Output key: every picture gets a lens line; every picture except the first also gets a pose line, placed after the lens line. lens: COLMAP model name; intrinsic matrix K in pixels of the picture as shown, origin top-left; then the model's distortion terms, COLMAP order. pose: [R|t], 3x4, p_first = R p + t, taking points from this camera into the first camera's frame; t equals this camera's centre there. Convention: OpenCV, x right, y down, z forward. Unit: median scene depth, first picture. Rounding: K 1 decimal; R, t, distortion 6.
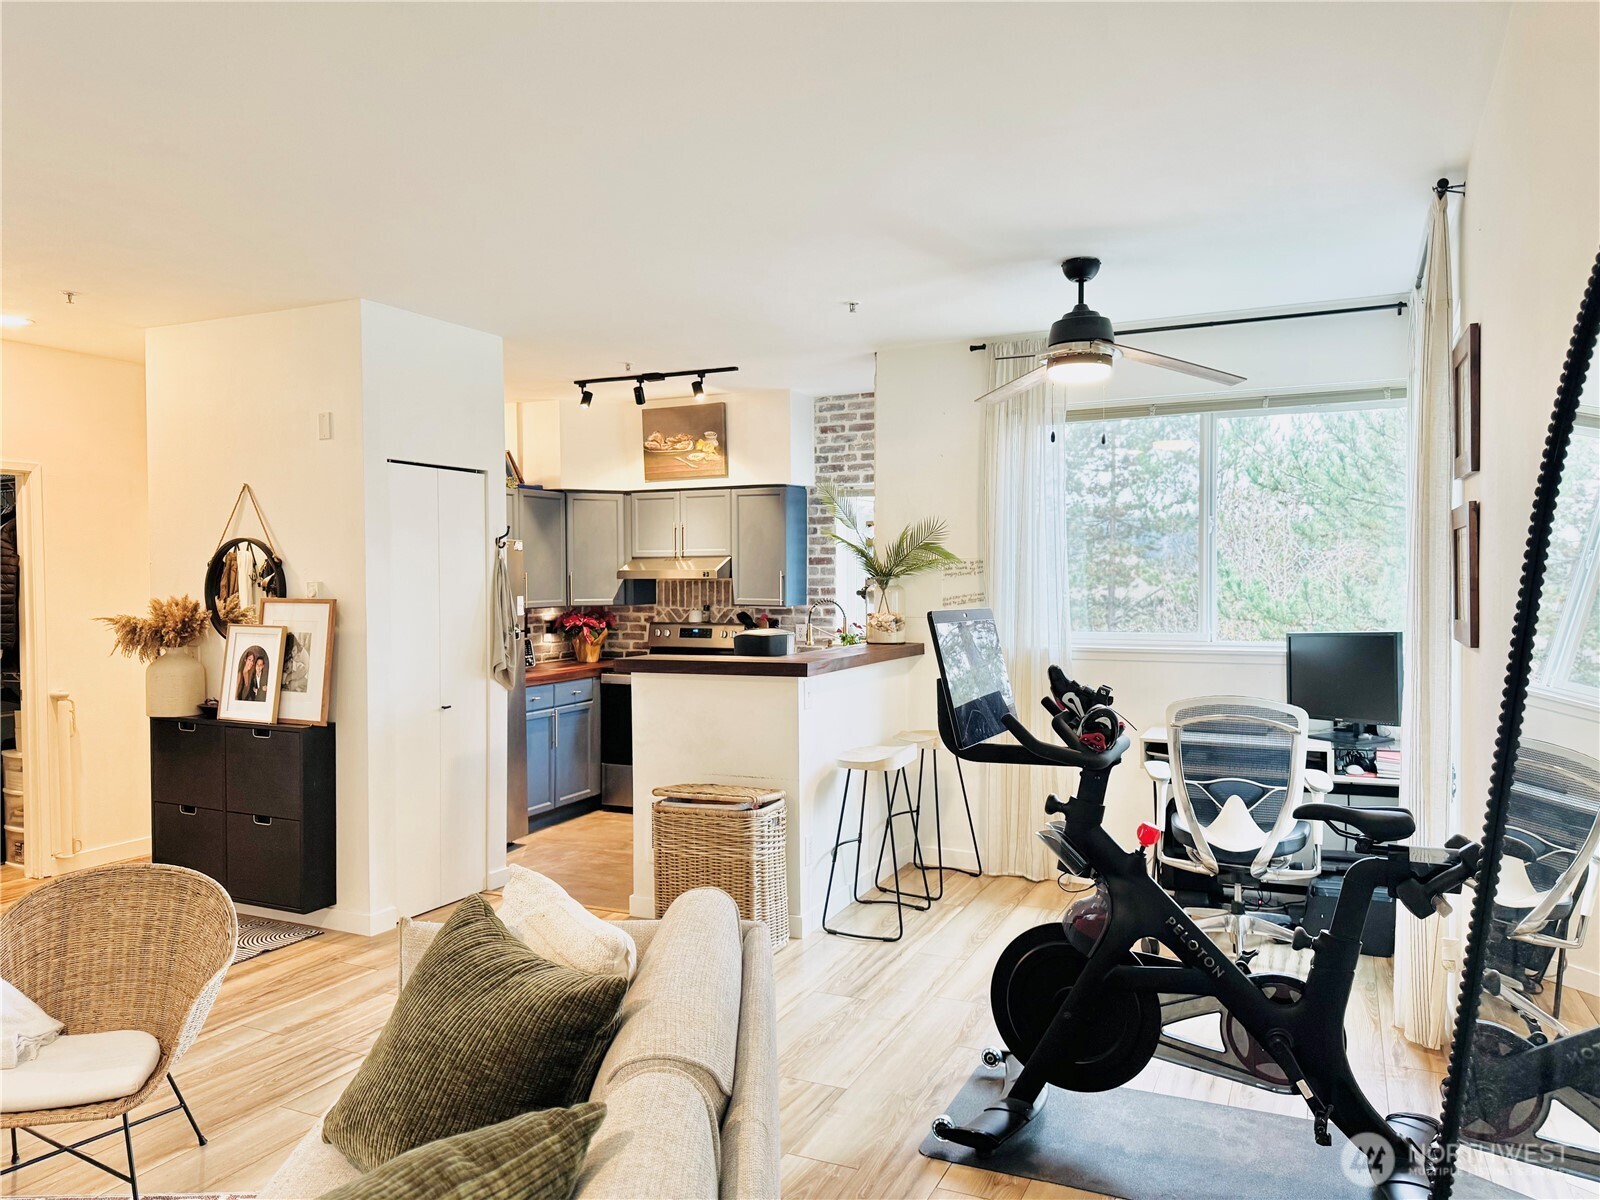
lens RADIAL K [[1127.2, 0, 804.4], [0, 1127.2, 612.3], [0, 0, 1]] dist [0.074770, -0.124867]
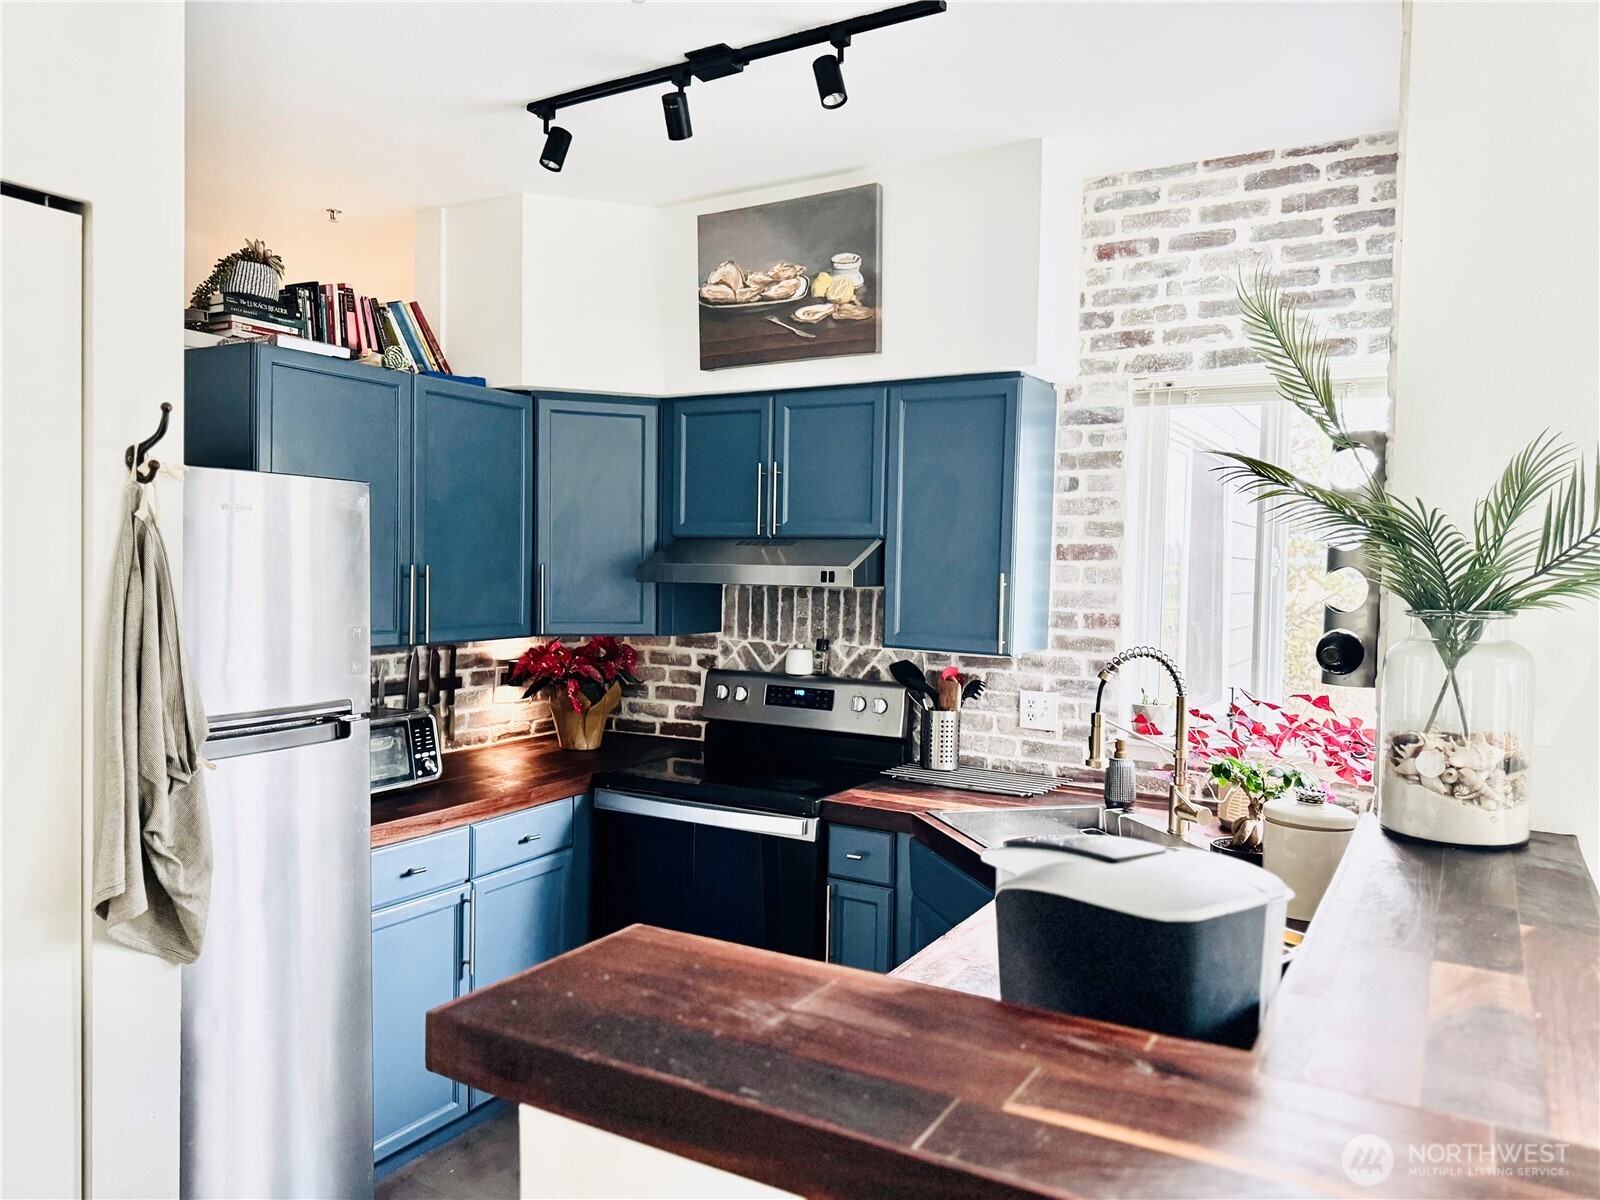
lens RADIAL K [[1127.2, 0, 783.1], [0, 1127.2, 620.3], [0, 0, 1]] dist [0.074770, -0.124867]
pose [[0.994645, 0.027514, -0.099625, -0.066577], [-0.026048, 0.999533, 0.015991, -0.025984], [0.100018, -0.013310, 0.994897, 0.618263]]
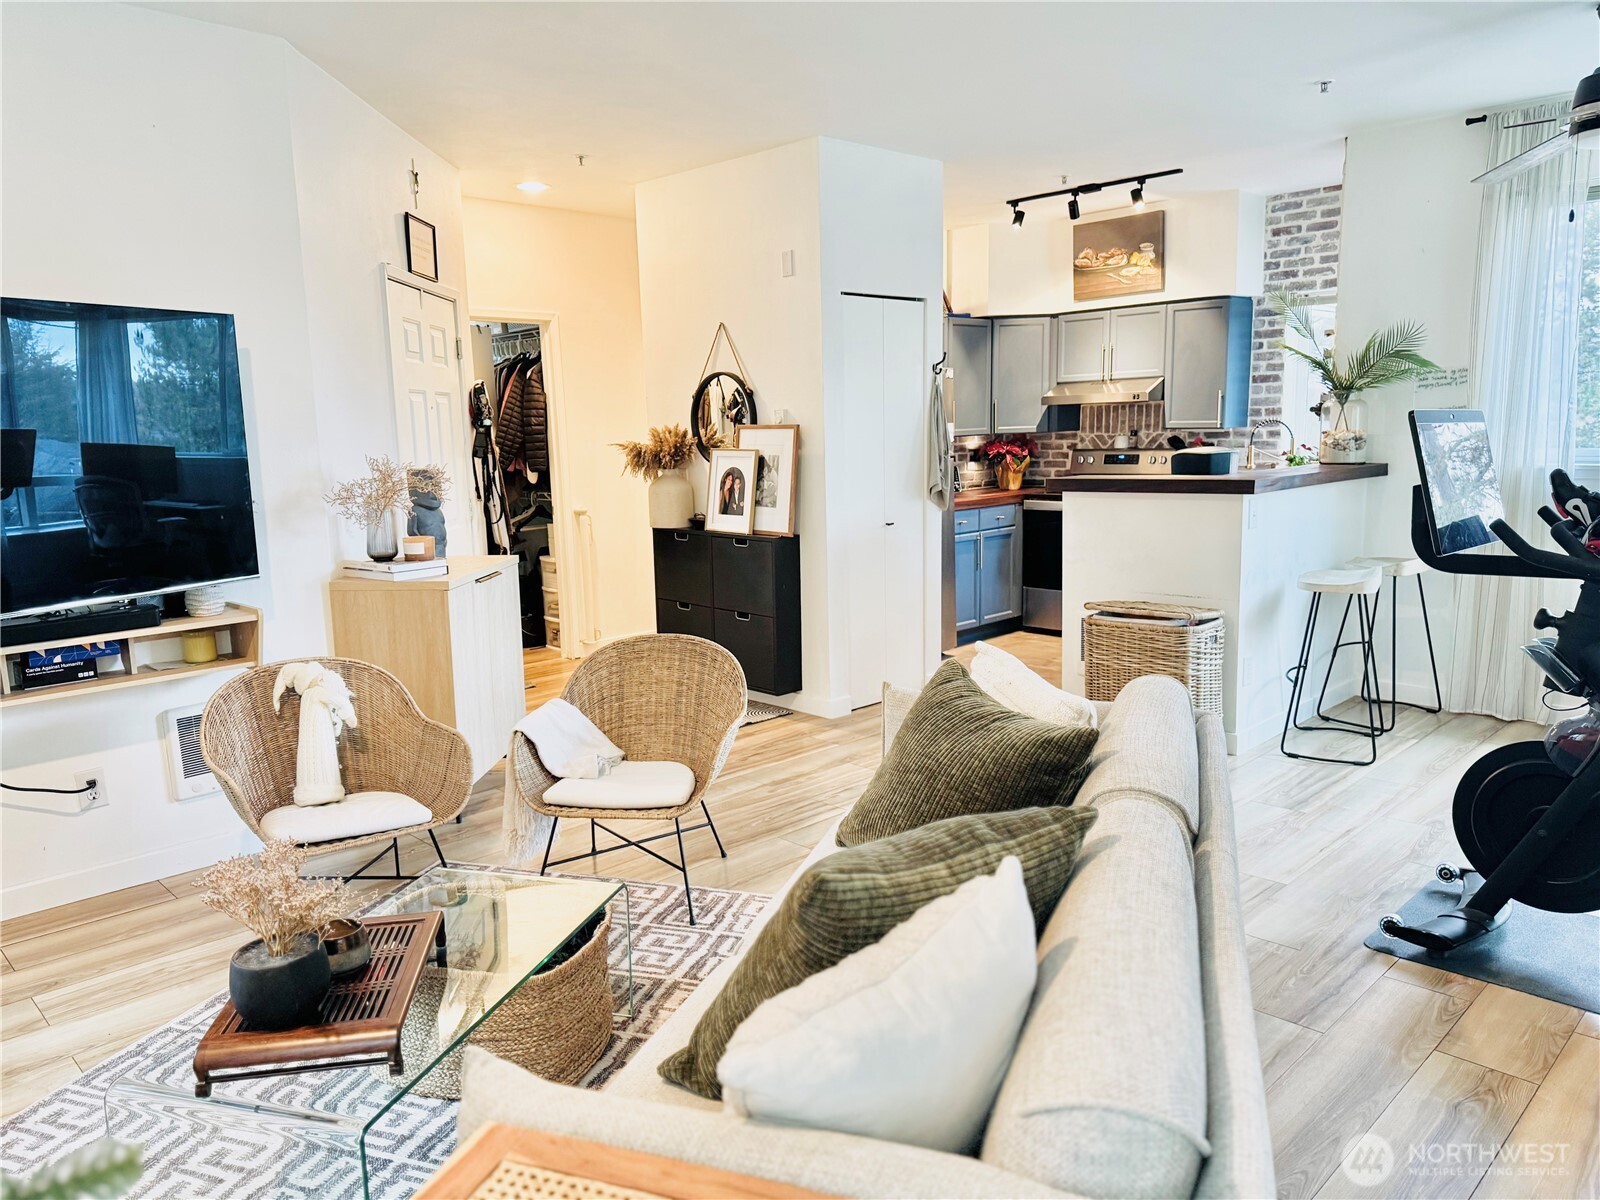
lens RADIAL K [[1127.2, 0, 787.1], [0, 1127.2, 618.8], [0, 0, 1]] dist [0.074770, -0.124867]
pose [[0.934095, 0.041091, -0.354651, -0.014545], [0.010569, 0.989737, 0.142511, 0.014077], [0.356867, -0.136867, 0.924074, -0.040951]]
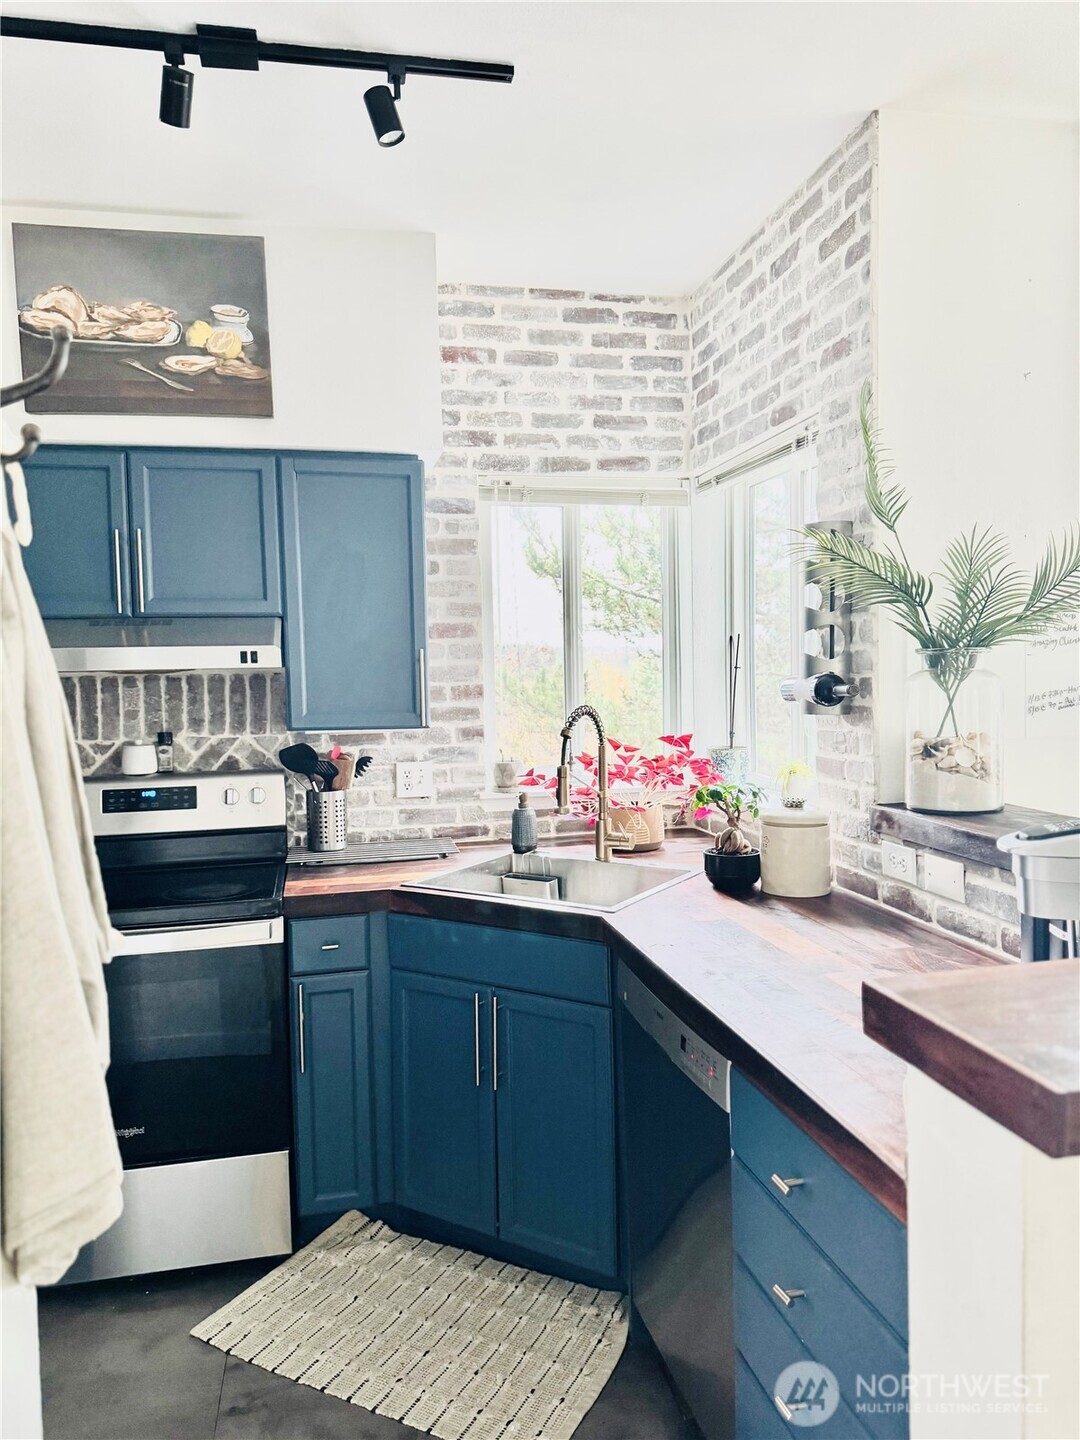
lens RADIAL K [[1014.5, 0, 540.7], [0, 1014.5, 742.5], [0, 0, 1]] dist [0.074770, -0.124867]
pose [[0.793946, -0.057515, 0.605262, -0.252175], [0.037664, 0.998256, 0.045454, -0.017885], [-0.606821, -0.013291, 0.794727, 0.711541]]
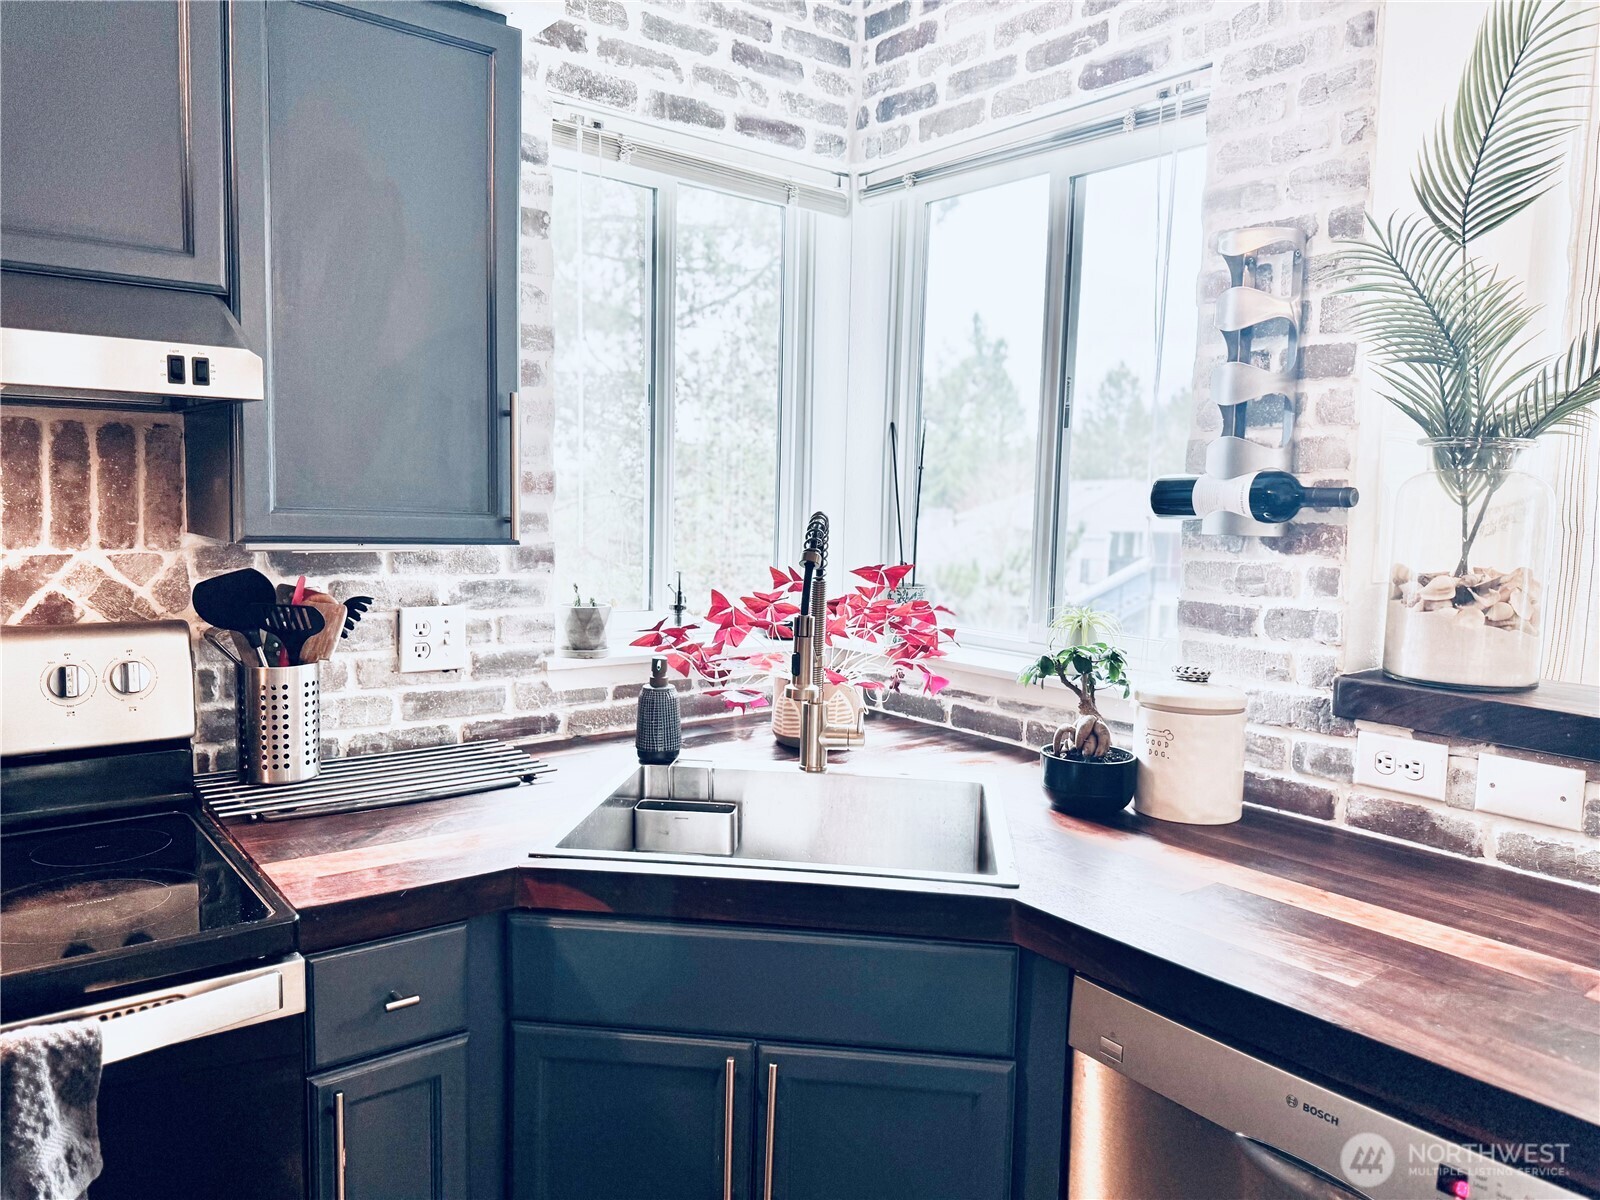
lens RADIAL K [[1127.2, 0, 794.4], [0, 1127.2, 612.1], [0, 0, 1]] dist [0.074770, -0.124867]
pose [[0.444814, -0.078088, 0.892212, -0.229942], [0.001951, 0.996274, 0.086223, -0.012625], [-0.895621, -0.036612, 0.443309, 0.922888]]
